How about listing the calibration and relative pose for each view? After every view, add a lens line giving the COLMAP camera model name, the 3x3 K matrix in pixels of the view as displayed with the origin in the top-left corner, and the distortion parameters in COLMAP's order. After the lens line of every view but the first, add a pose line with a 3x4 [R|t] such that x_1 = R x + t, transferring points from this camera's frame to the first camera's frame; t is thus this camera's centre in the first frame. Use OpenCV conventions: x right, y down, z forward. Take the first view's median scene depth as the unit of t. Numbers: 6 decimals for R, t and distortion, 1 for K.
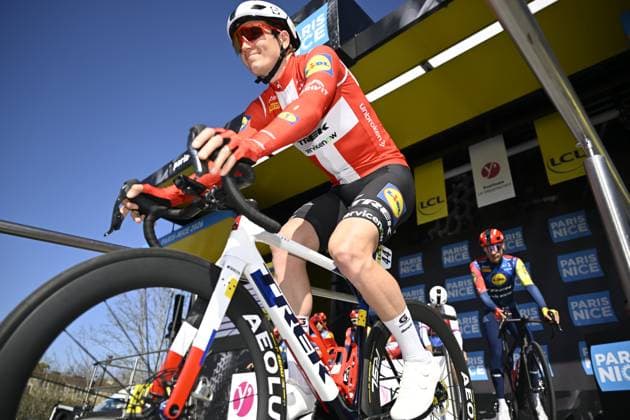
lens RADIAL K [[438.0, 0, 312.1], [0, 438.0, 211.2], [0, 0, 1]] dist [-0.000958, -0.001177]
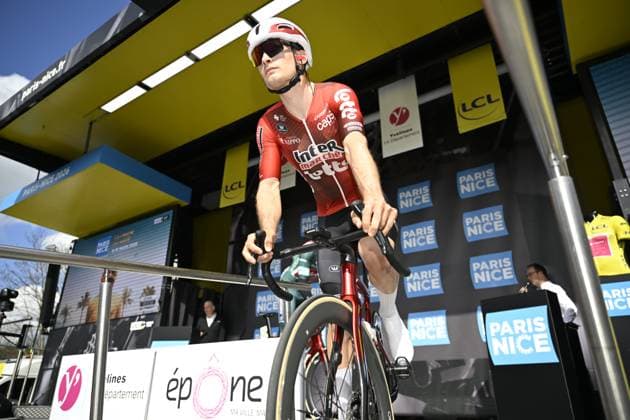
lens RADIAL K [[439.3, 0, 316.5], [0, 439.3, 211.1], [0, 0, 1]] dist [0.004581, -0.003117]
pose [[0.987496, 0.014585, 0.156965, 0.118826], [-0.028261, 0.995958, 0.085254, 0.029337], [-0.155087, -0.088624, 0.983918, 0.152770]]
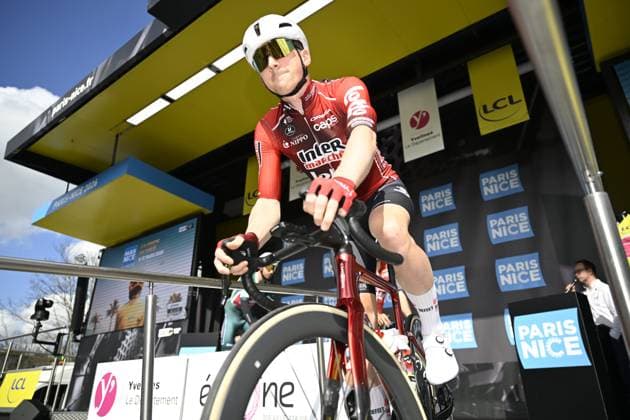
lens RADIAL K [[439.3, 0, 316.5], [0, 439.3, 211.1], [0, 0, 1]] dist [0.004581, -0.003117]
pose [[0.993512, -0.007685, 0.113469, 0.110780], [-0.001097, 0.997020, 0.077133, 0.024778], [-0.113724, -0.076757, 0.990543, 0.146396]]
